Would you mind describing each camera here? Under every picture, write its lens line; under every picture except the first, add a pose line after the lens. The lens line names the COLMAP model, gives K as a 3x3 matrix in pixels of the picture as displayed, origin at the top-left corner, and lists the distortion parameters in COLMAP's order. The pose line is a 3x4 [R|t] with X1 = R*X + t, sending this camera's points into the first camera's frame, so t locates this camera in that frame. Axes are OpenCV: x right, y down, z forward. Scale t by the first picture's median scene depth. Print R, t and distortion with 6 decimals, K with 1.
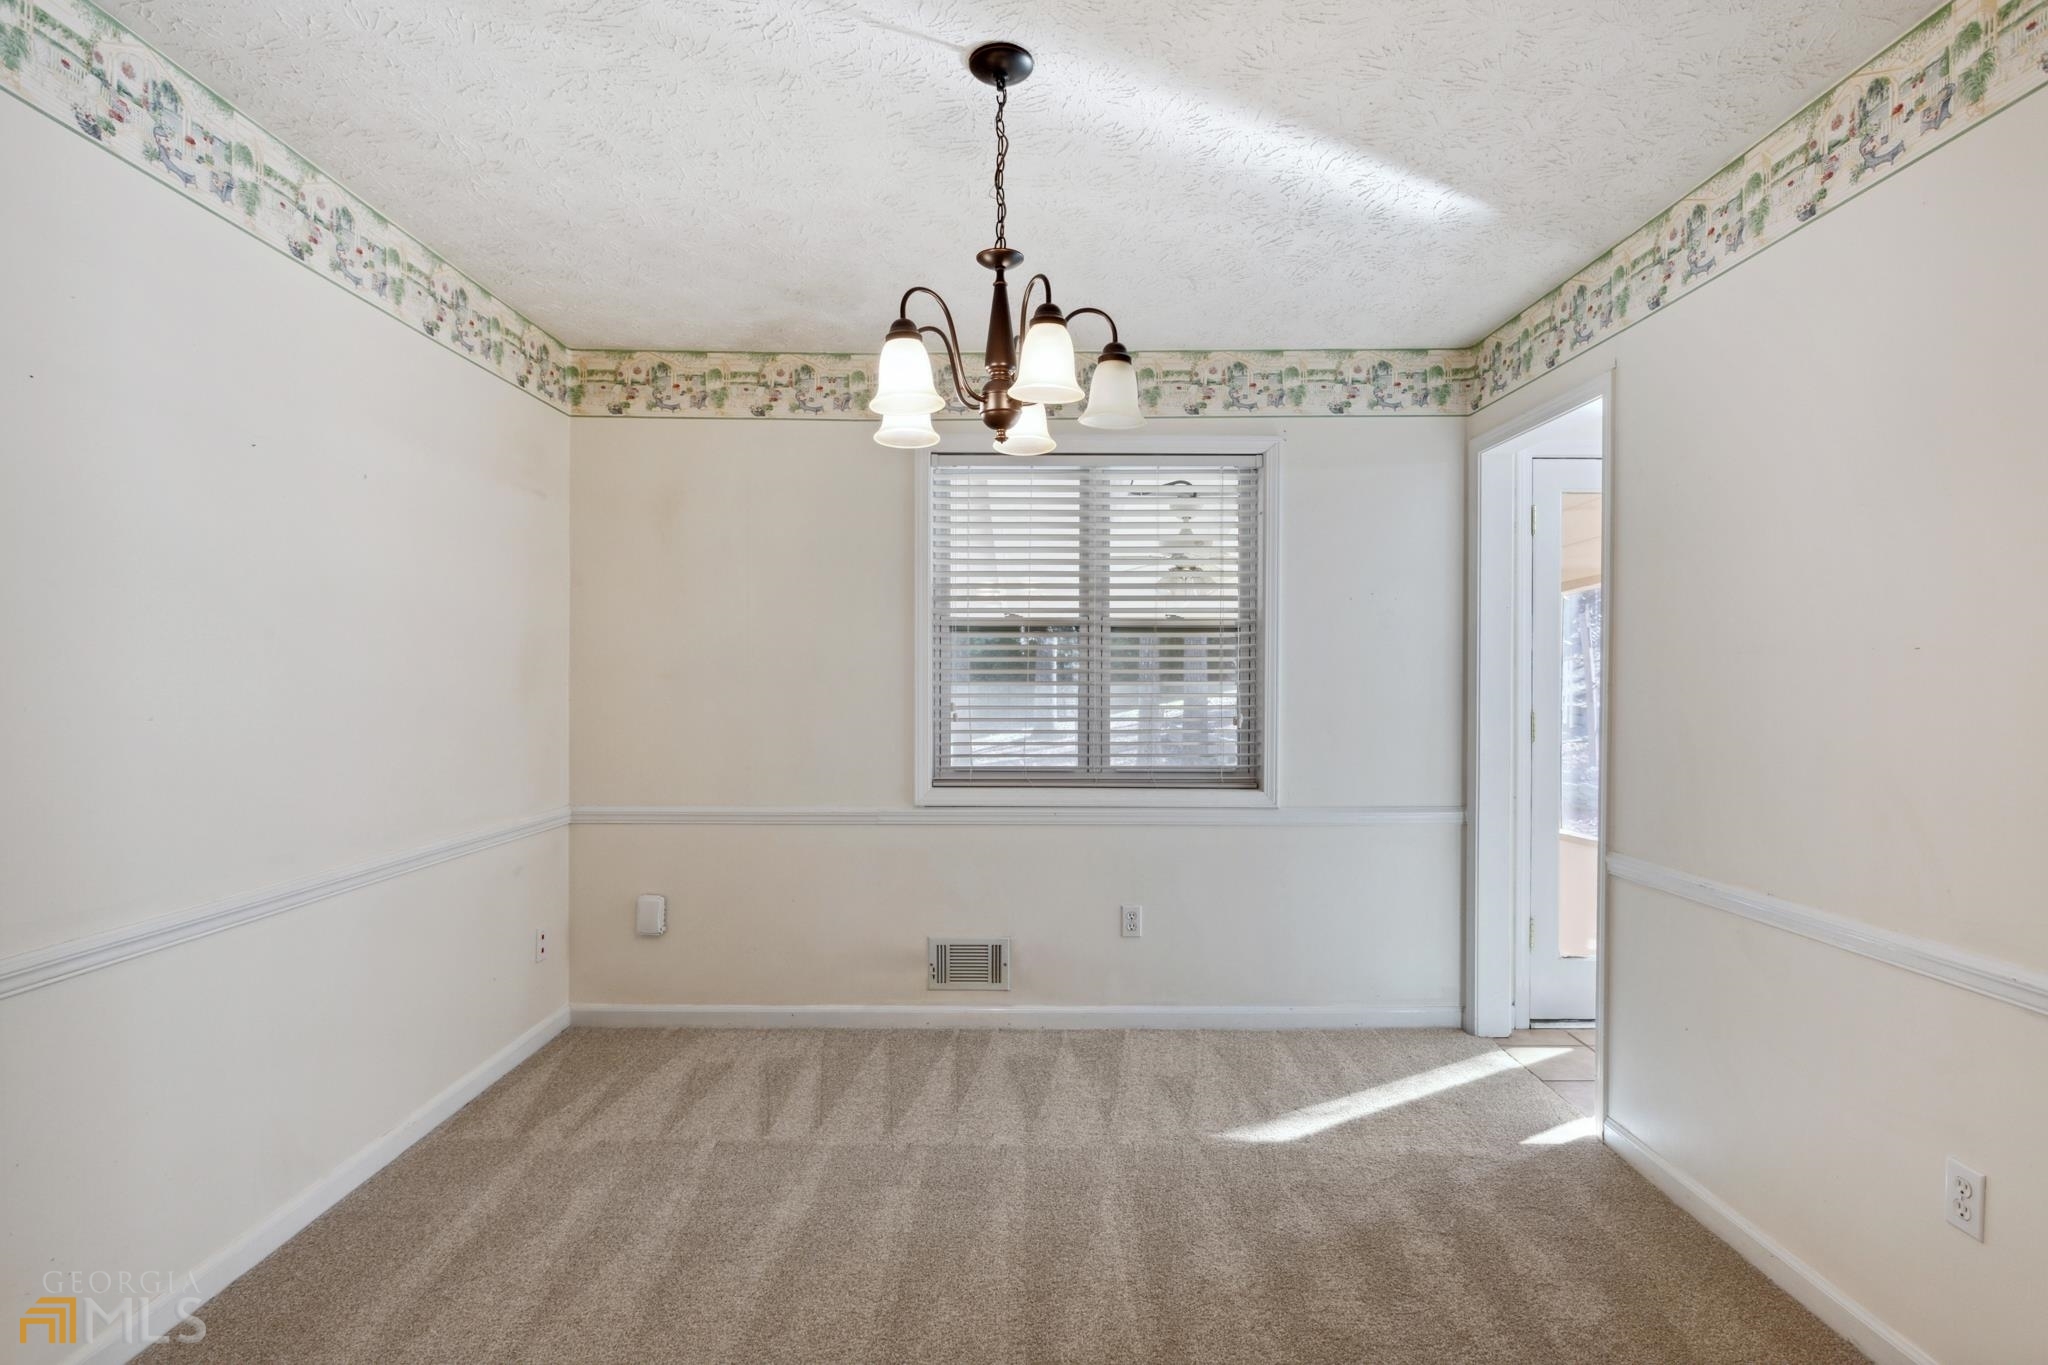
lens RADIAL K [[1020.7, 0, 1026.3], [0, 1020.7, 684.4], [0, 0, 1]] dist [-0.004248, 0.008151]
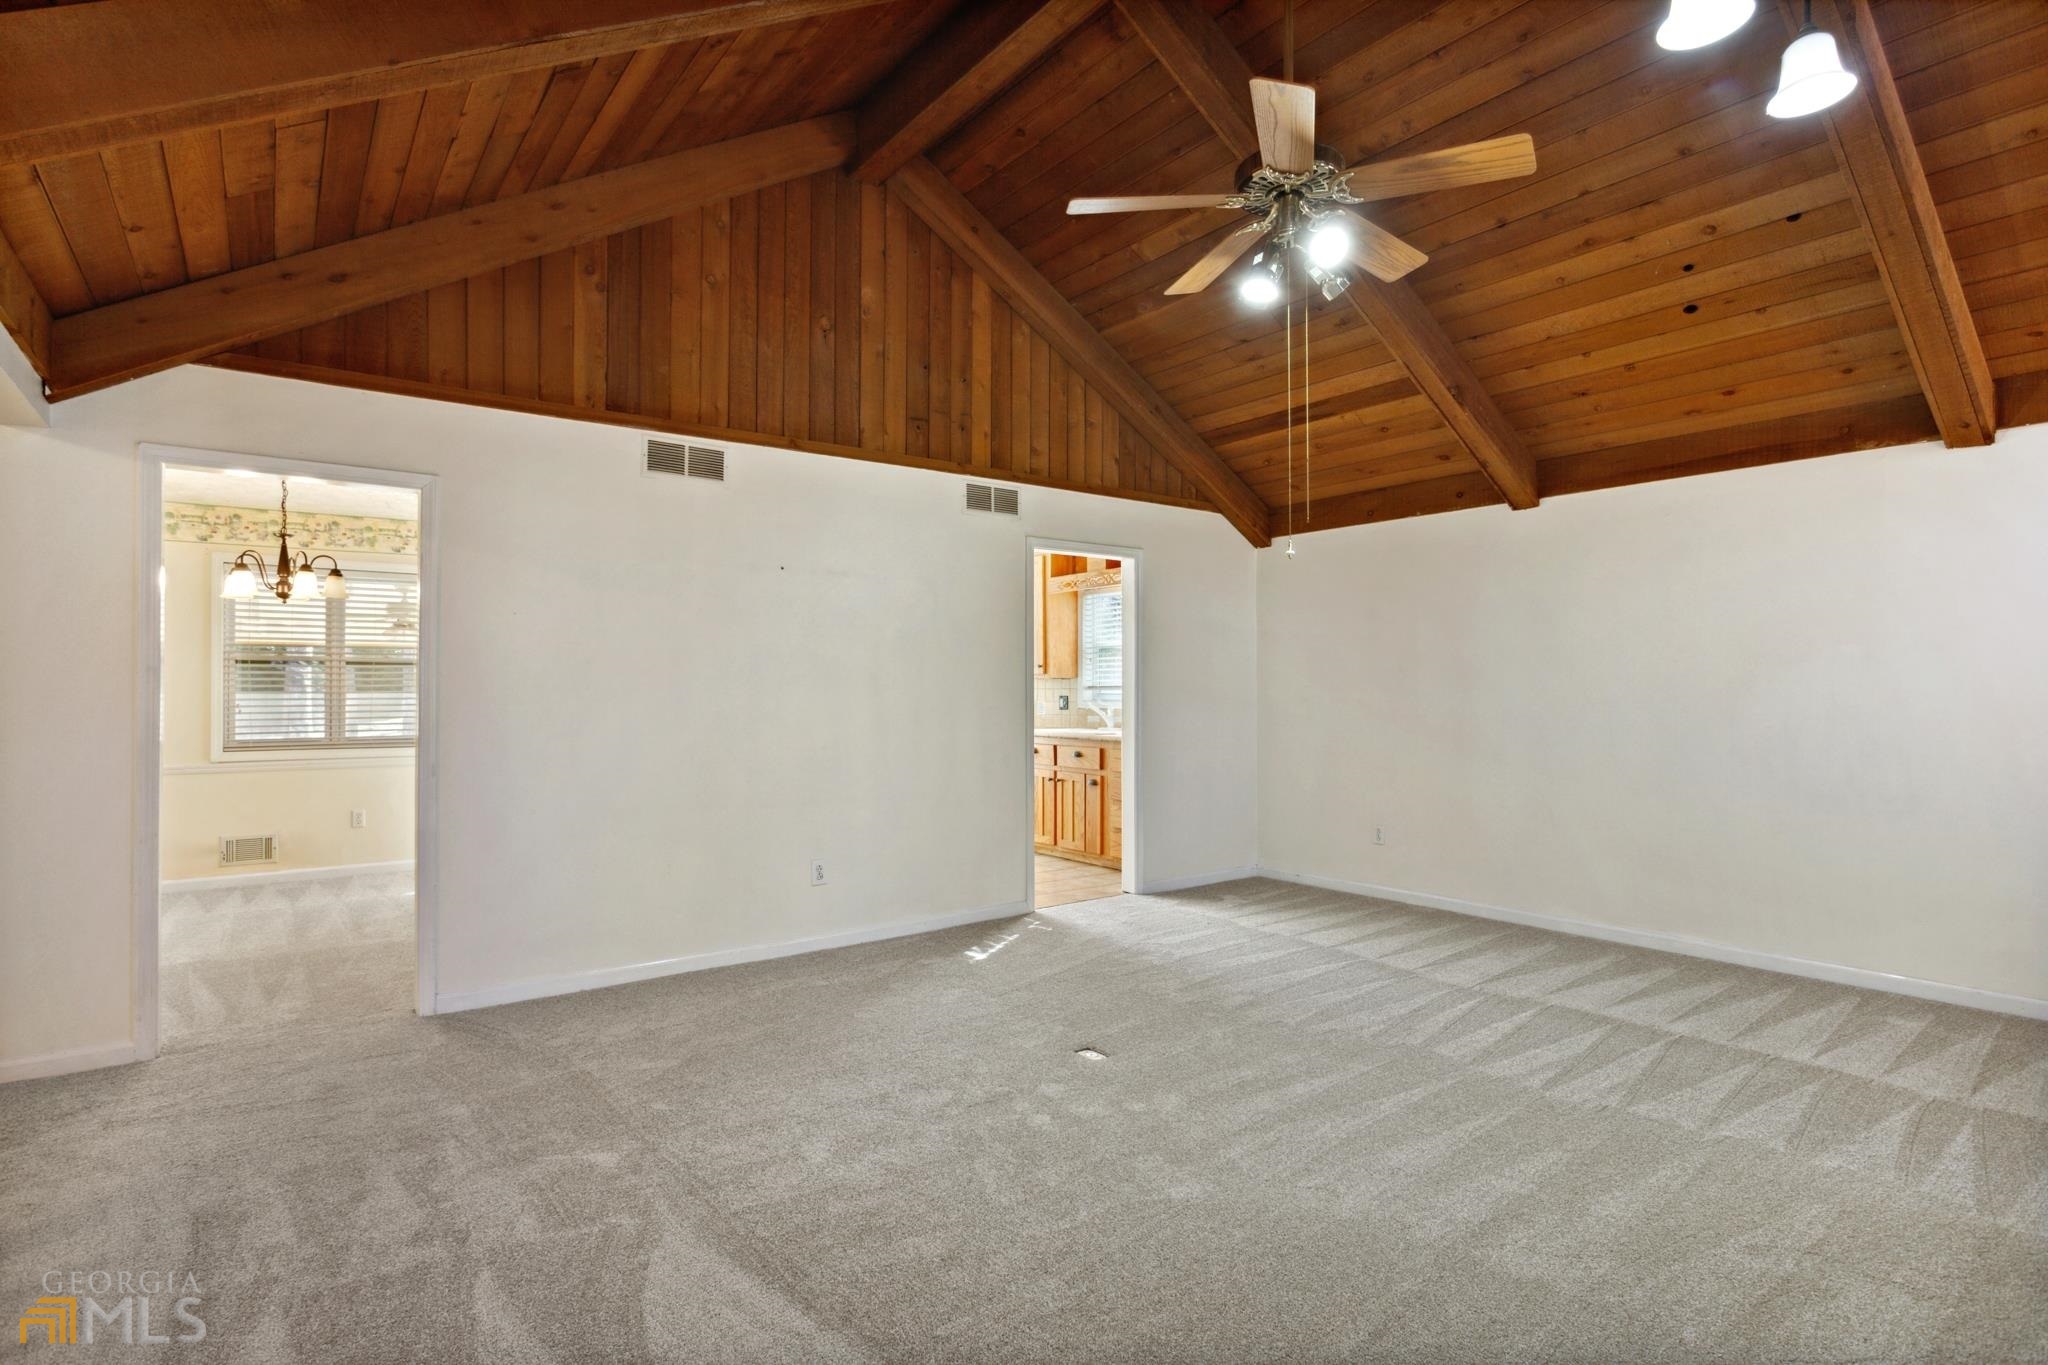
lens RADIAL K [[1020.7, 0, 1018.5], [0, 1020.7, 678.4], [0, 0, 1]] dist [-0.004248, 0.008151]
pose [[0.805984, 0.003845, 0.591925, -0.030324], [0.000907, 0.999970, -0.007730, -0.010220], [-0.591937, 0.006767, 0.805956, -1.247468]]
